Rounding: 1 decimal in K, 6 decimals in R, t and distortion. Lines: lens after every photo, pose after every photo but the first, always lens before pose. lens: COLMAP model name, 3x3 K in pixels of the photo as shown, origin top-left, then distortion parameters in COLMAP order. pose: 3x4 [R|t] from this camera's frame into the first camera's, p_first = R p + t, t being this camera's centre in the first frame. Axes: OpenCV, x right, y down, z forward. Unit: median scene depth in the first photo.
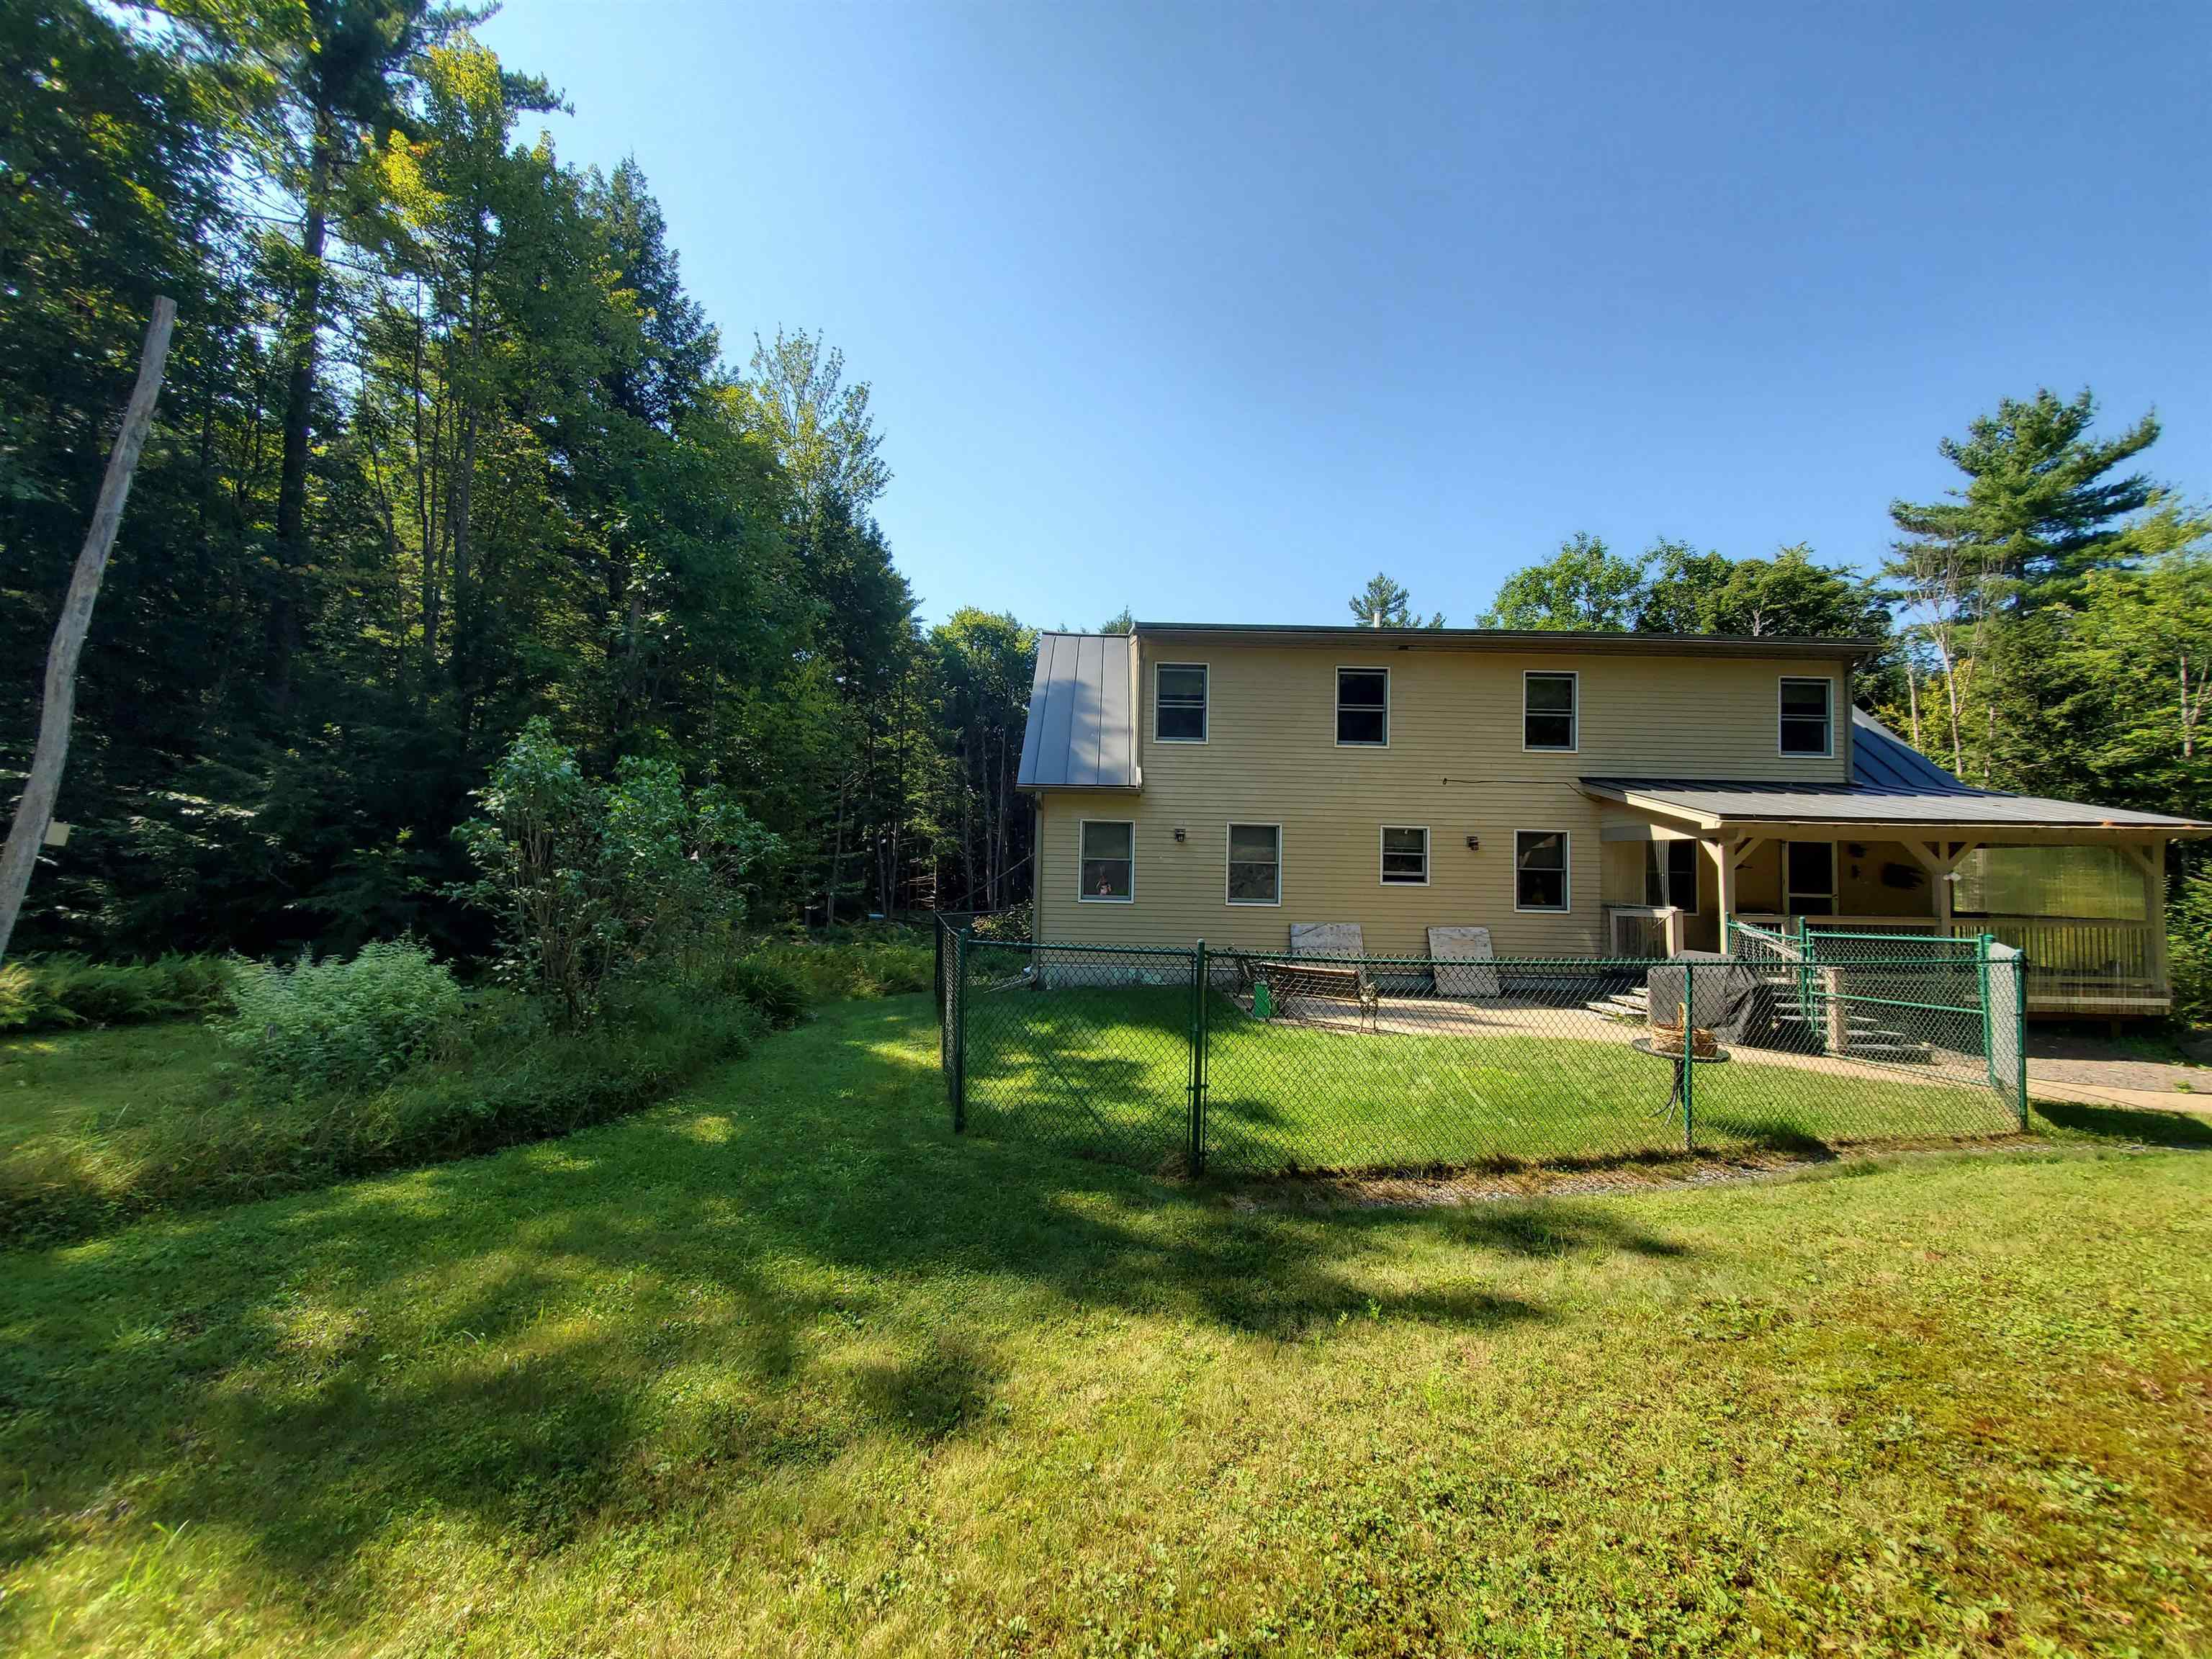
lens RADIAL K [[875.4, 0, 1102.2], [0, 875.4, 842.0], [0, 0, 1]] dist [0.002317, -0.000451]
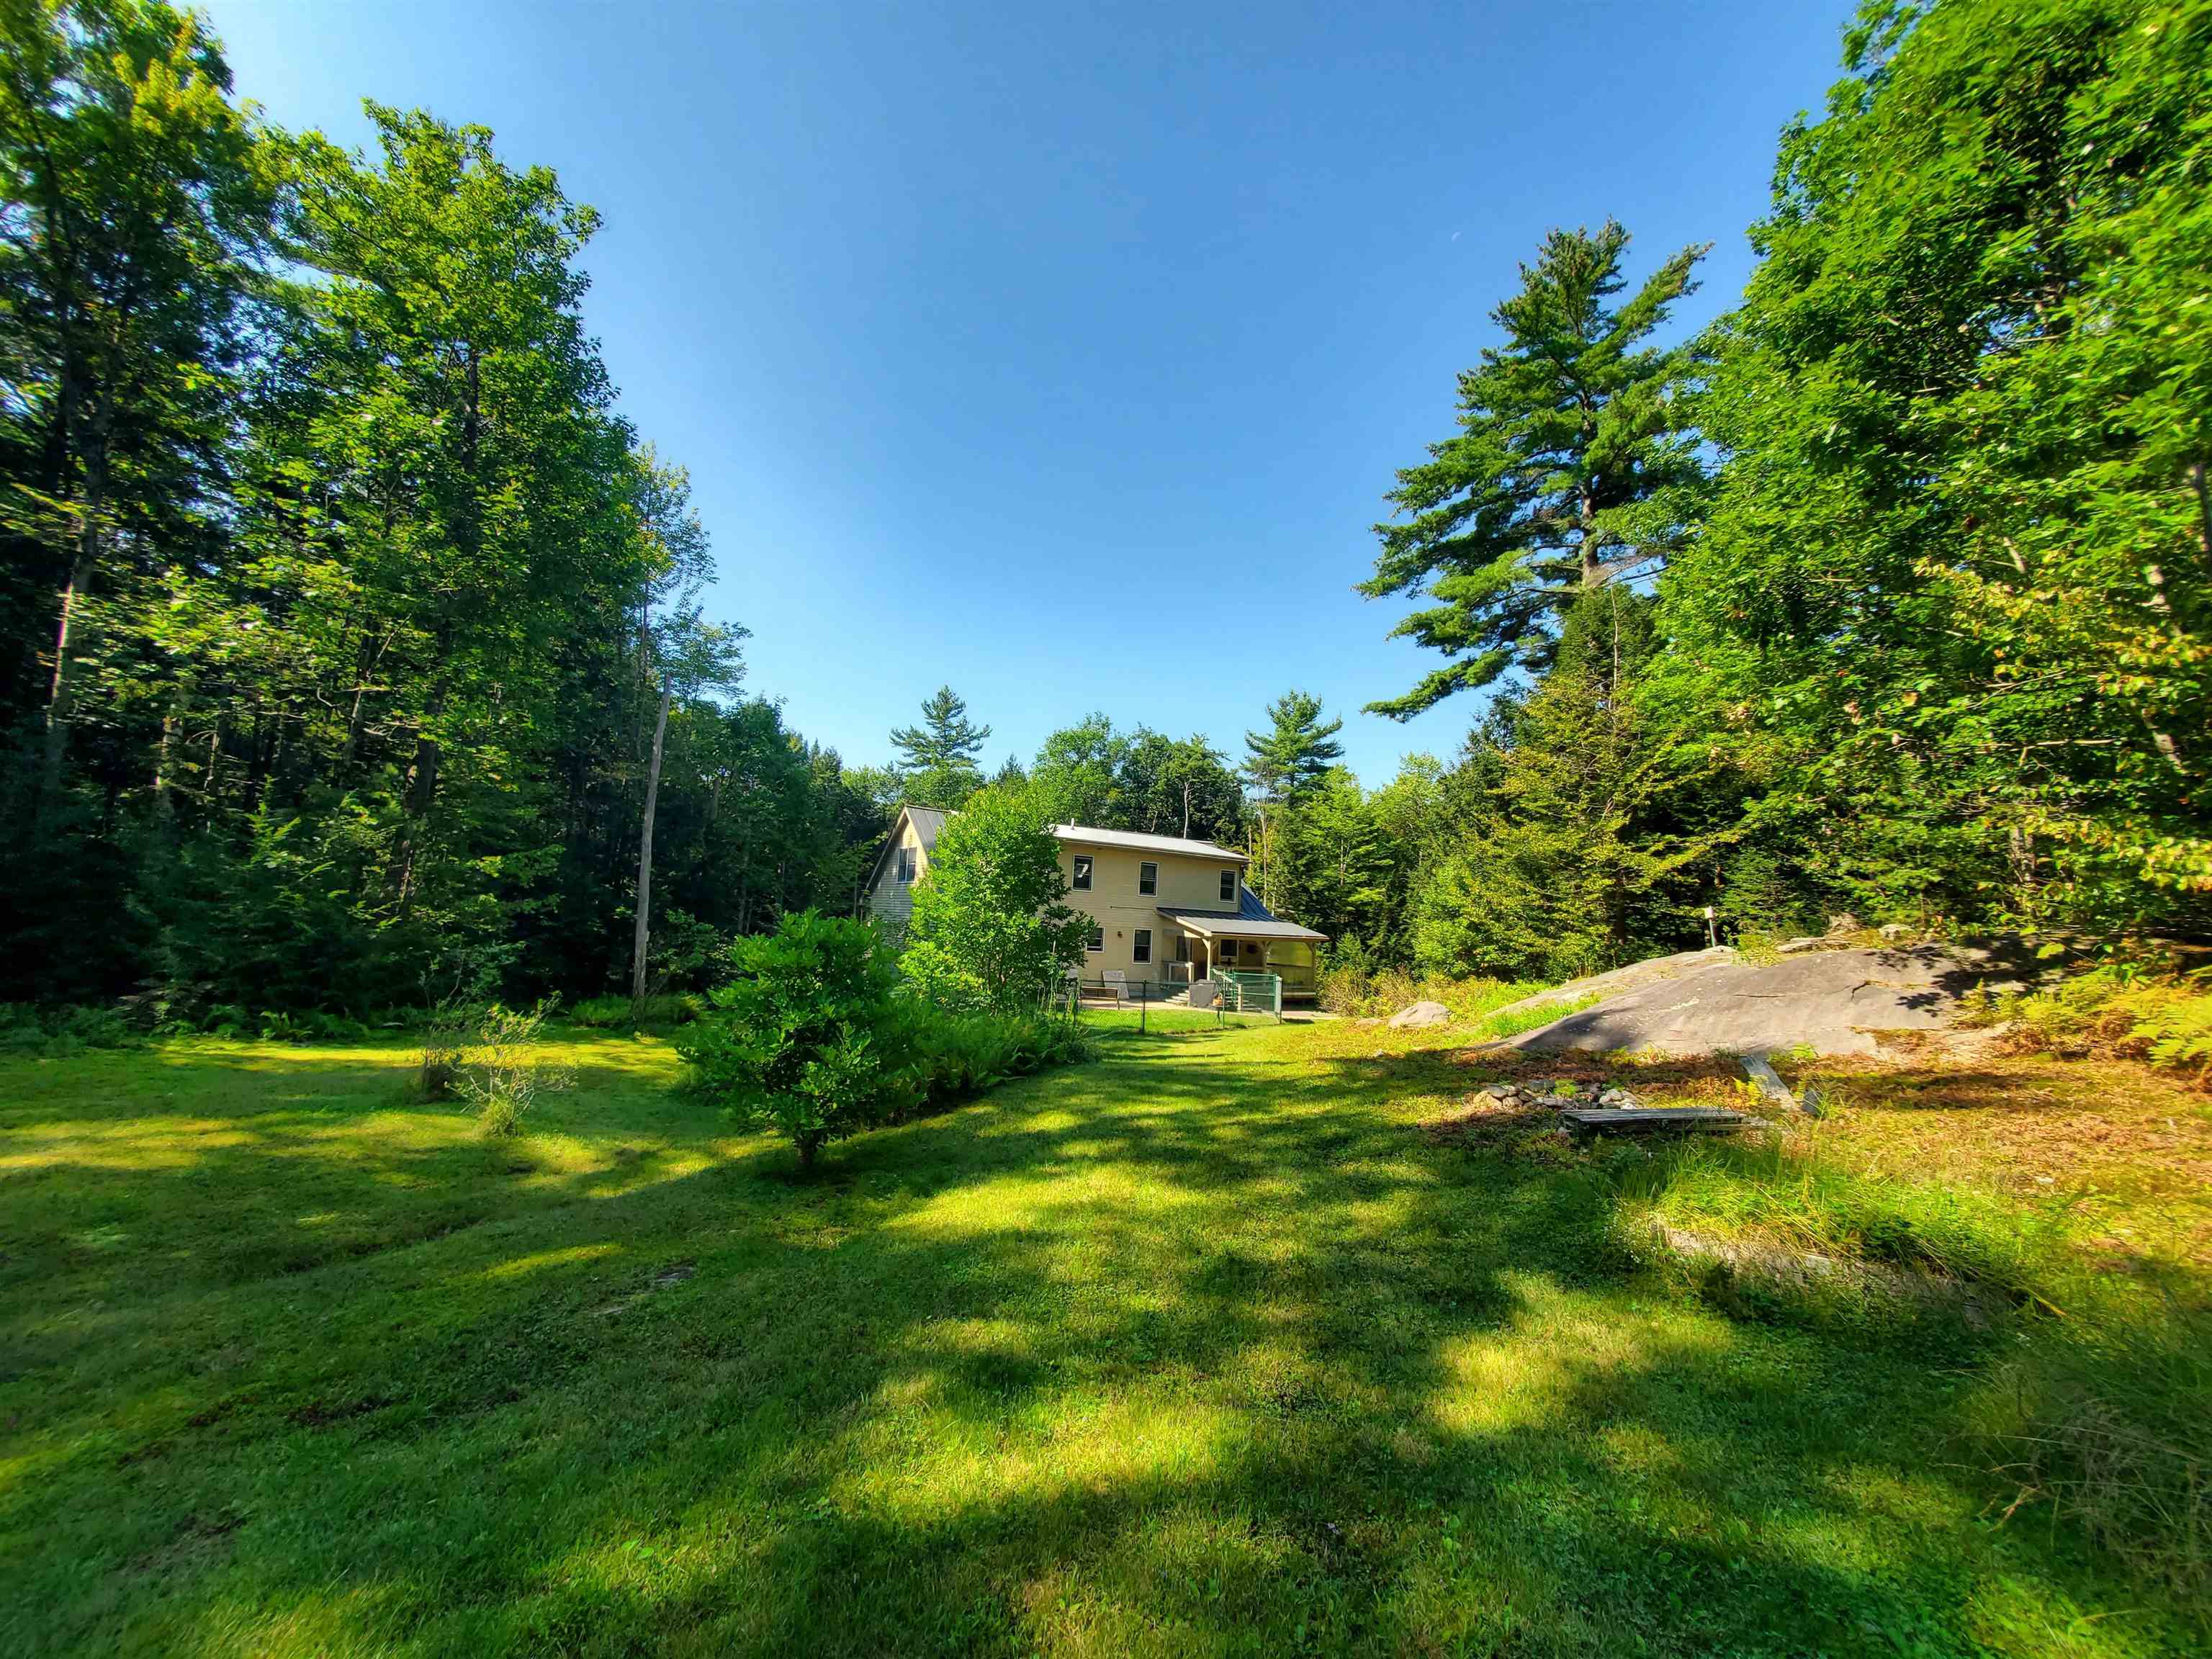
lens RADIAL K [[885.2, 0, 1106.0], [0, 885.2, 829.5], [0, 0, 1]] dist [0.059780, -0.000087]
pose [[0.822201, 0.082110, 0.563244, -0.483638], [-0.055196, 0.996378, -0.064679, -0.060200], [-0.566515, 0.022090, 0.823755, -0.471952]]
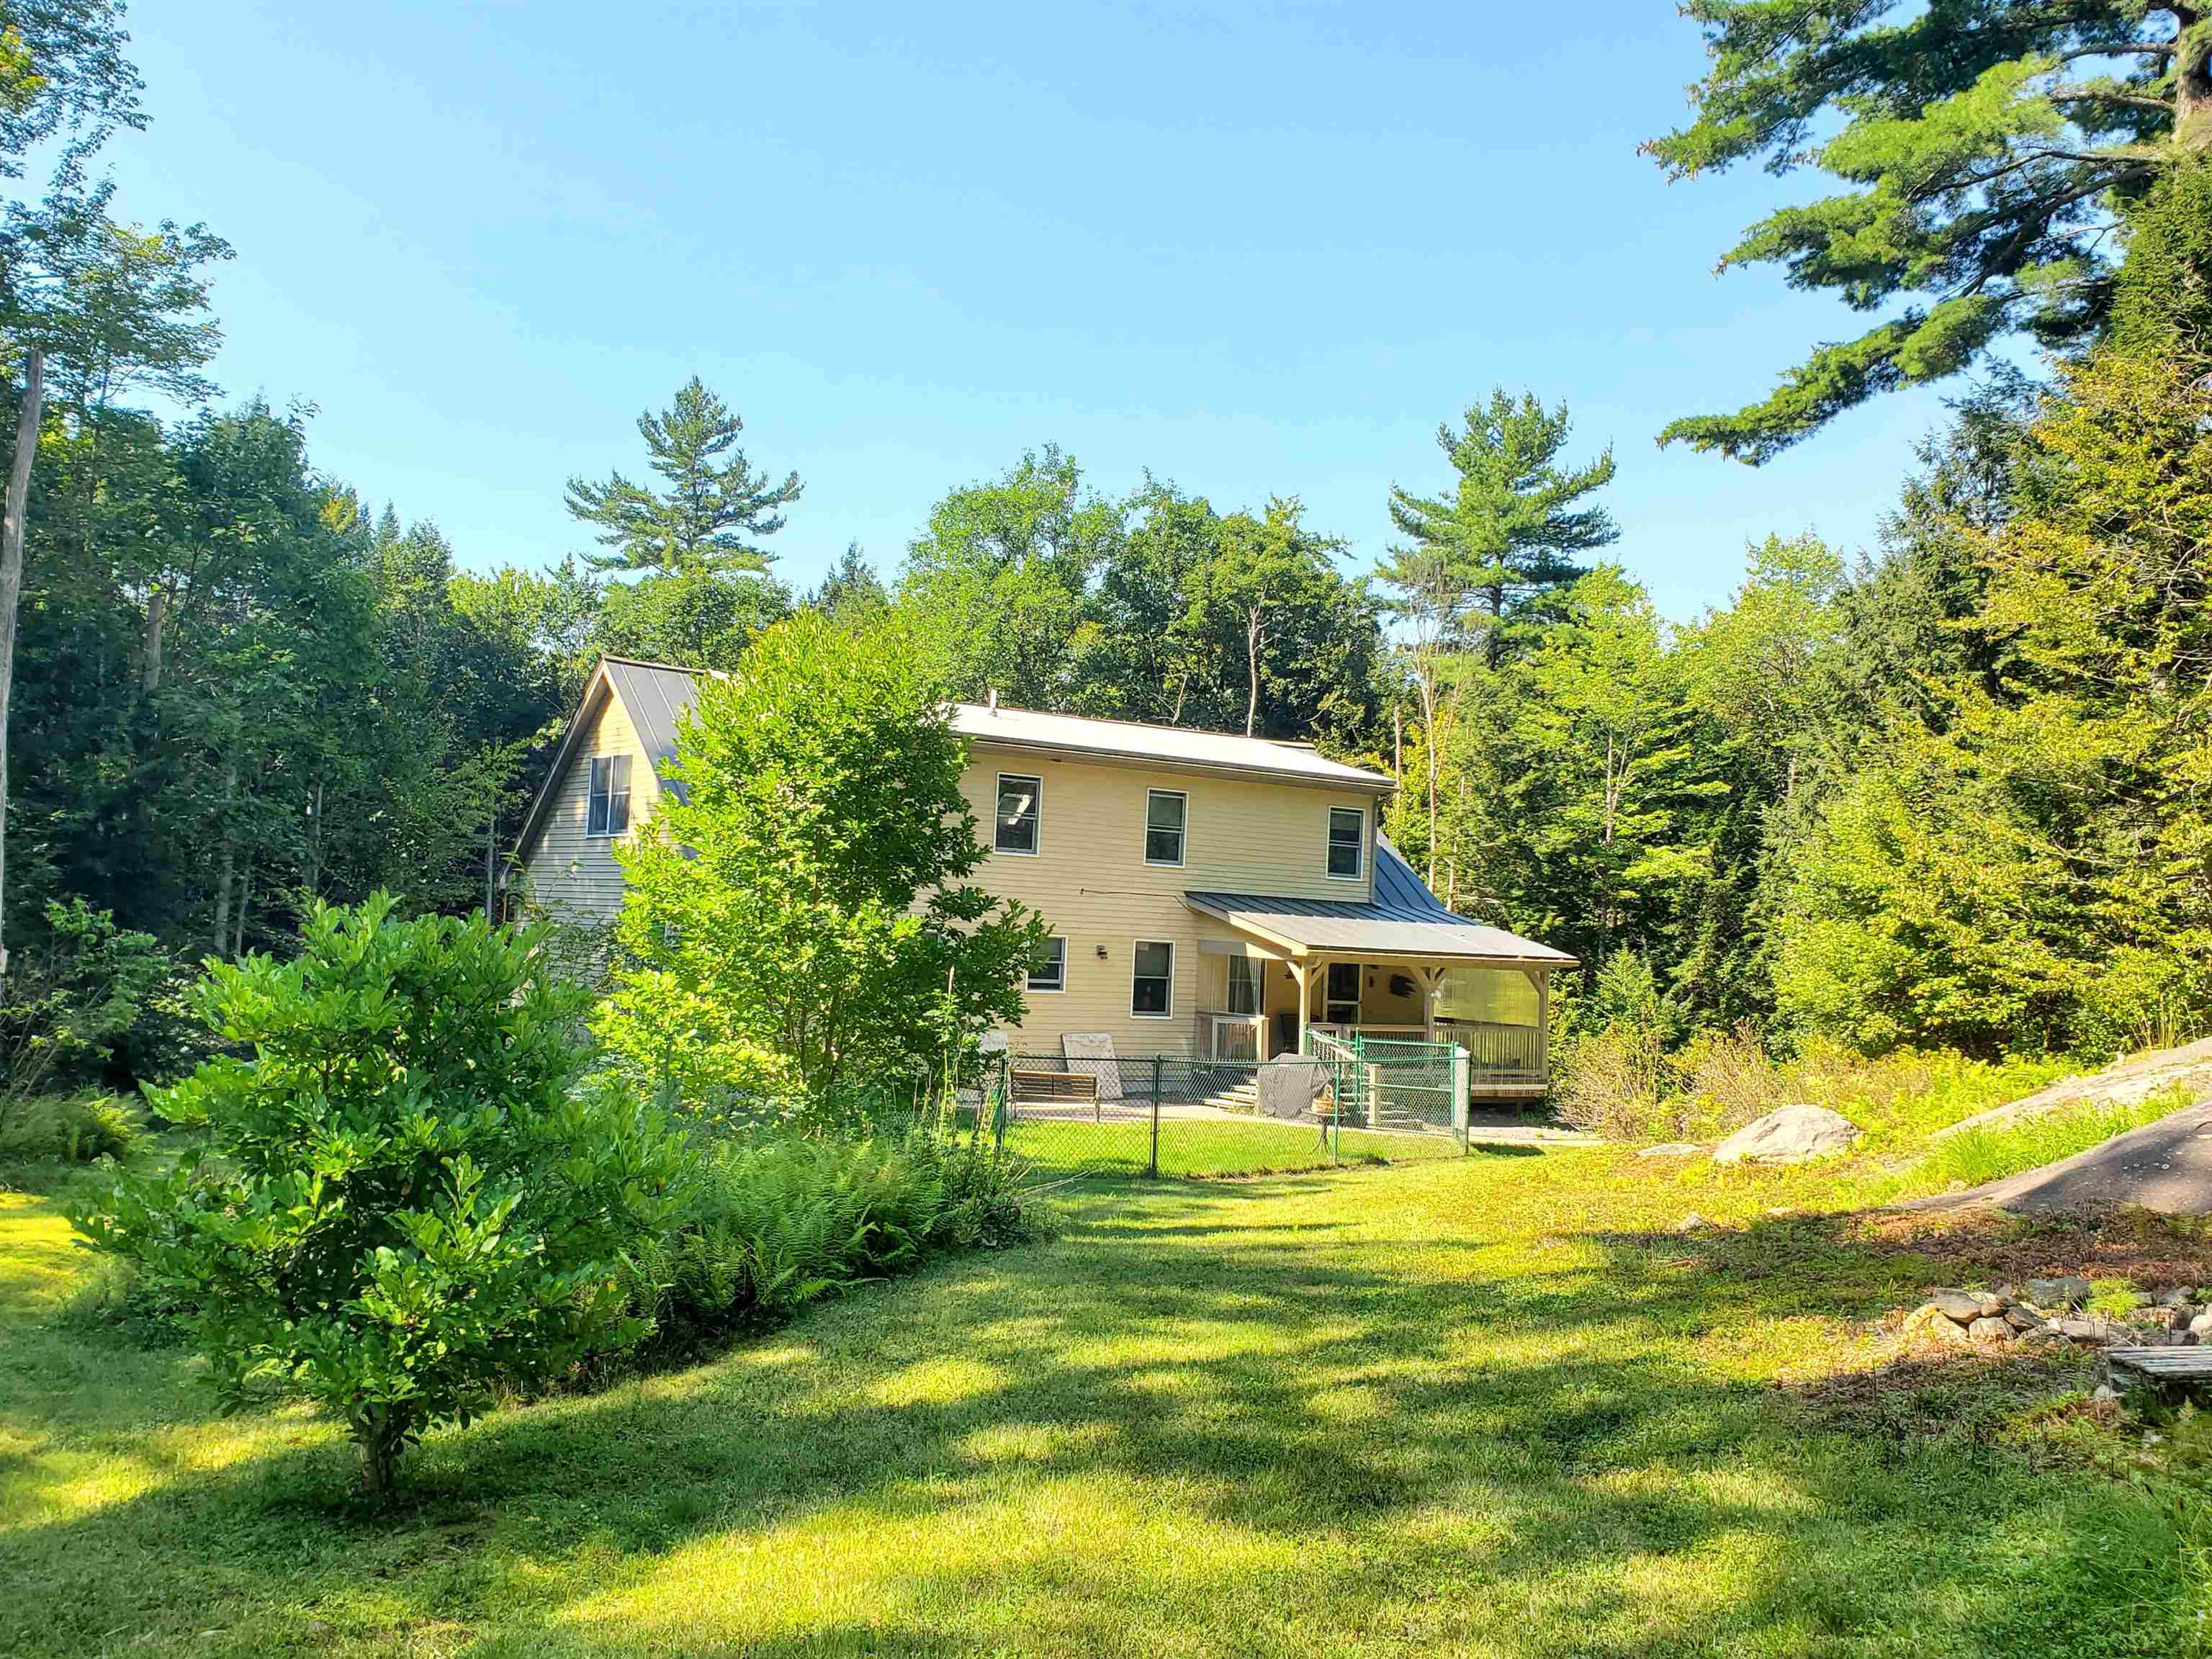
lens RADIAL K [[1988.8, 0, 1106.0], [0, 1988.8, 829.5], [0, 0, 1]] dist [0.225100, -0.442611]
pose [[0.812173, 0.049461, 0.581316, -0.465168], [-0.054005, 0.998495, -0.009504, -0.059508], [-0.580912, -0.023675, 0.813622, -0.448886]]
